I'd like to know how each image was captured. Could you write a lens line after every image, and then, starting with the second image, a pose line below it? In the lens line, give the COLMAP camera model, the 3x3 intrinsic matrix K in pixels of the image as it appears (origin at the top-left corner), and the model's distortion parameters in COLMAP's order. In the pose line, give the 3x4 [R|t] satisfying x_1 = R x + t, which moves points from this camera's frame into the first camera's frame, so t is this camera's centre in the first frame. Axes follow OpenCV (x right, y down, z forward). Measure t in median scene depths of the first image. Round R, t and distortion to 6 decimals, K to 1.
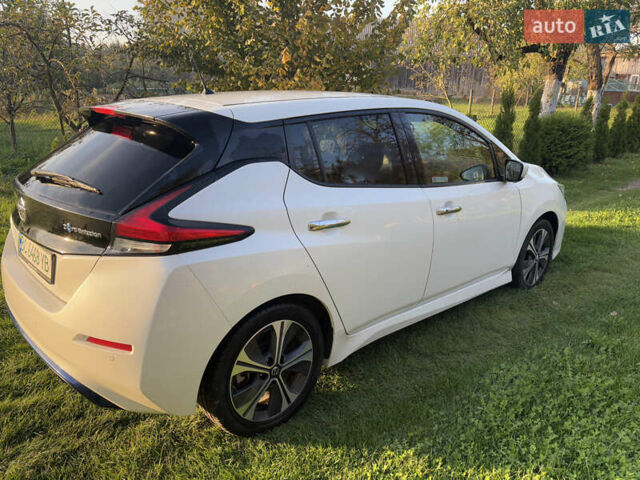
lens RADIAL K [[489.8, 0, 319.3], [0, 489.8, 239.7], [0, 0, 1]] dist [0.024267, -0.019515]
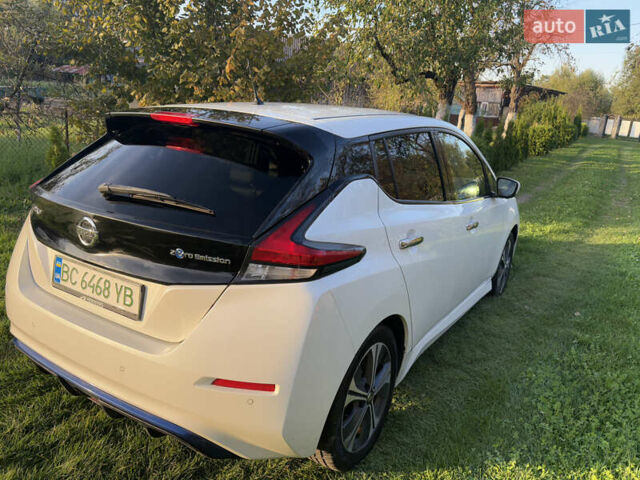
lens RADIAL K [[489.8, 0, 323.3], [0, 489.8, 236.2], [0, 0, 1]] dist [0.024267, -0.019515]
pose [[0.963646, -0.016447, 0.266675, -0.411661], [0.024344, 0.999357, -0.026332, -0.021277], [-0.266070, 0.031866, 0.963427, 0.088693]]
